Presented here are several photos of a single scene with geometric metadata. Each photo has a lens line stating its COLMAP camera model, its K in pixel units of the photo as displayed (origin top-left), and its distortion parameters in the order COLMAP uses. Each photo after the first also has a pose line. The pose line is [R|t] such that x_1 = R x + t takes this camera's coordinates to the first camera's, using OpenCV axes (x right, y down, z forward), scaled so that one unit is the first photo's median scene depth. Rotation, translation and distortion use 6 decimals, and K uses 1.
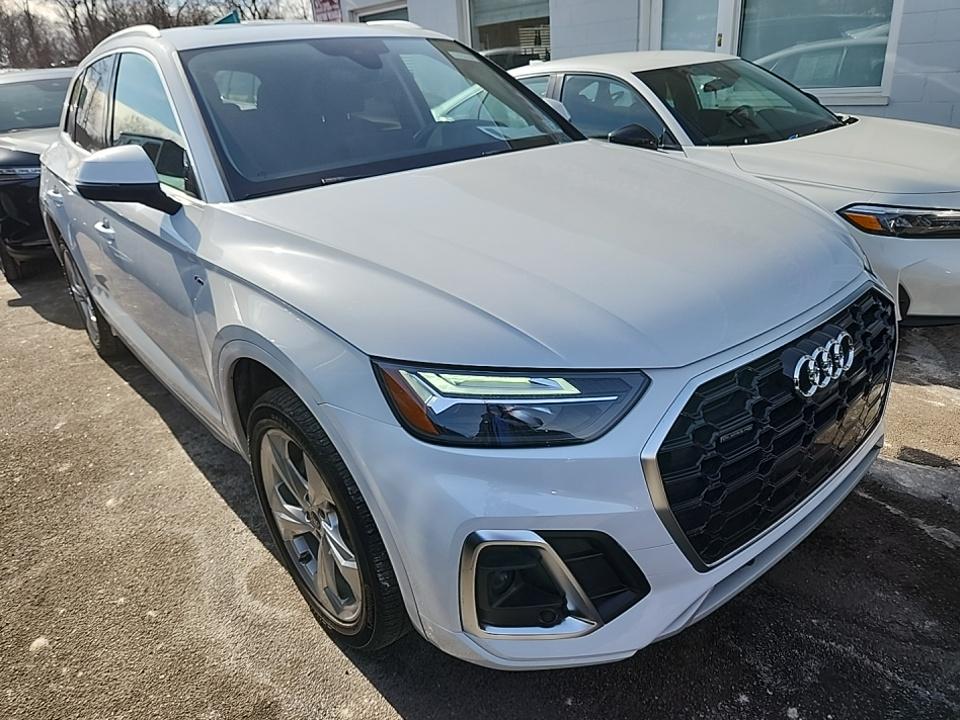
lens RADIAL K [[645.9, 0, 482.0], [0, 645.9, 356.5], [0, 0, 1]] dist [0.058277, -0.047600]
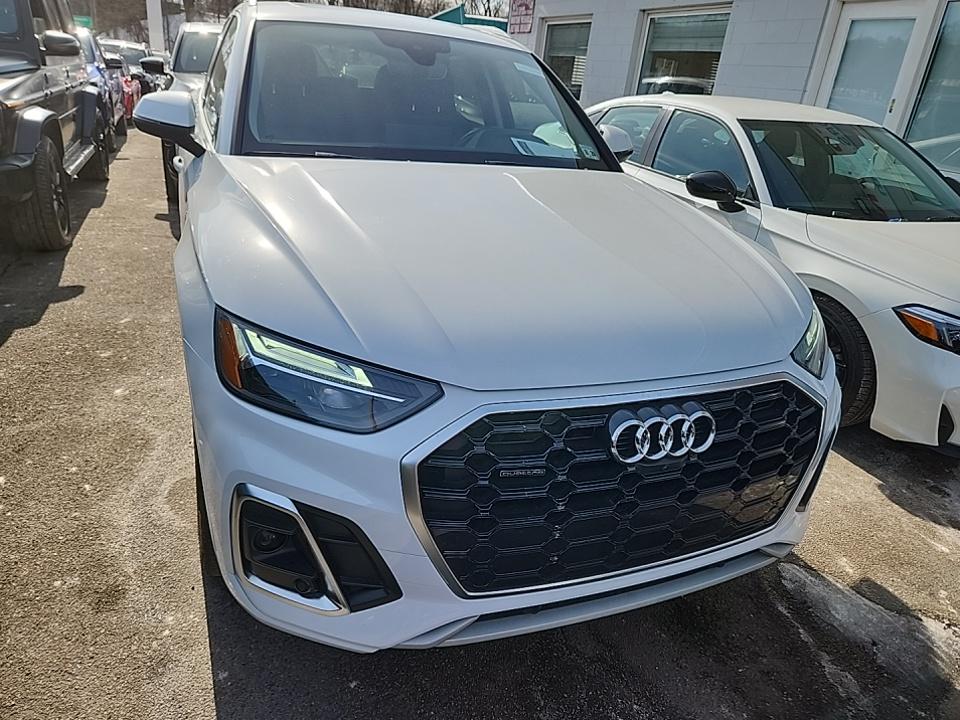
lens RADIAL K [[645.1, 0, 478.9], [0, 645.1, 355.4], [0, 0, 1]] dist [0.027701, -0.004205]
pose [[0.939240, 0.263606, -0.219865, 0.306916], [-0.266427, 0.963700, 0.017277, -0.032686], [0.216438, 0.042350, 0.975377, 0.016081]]
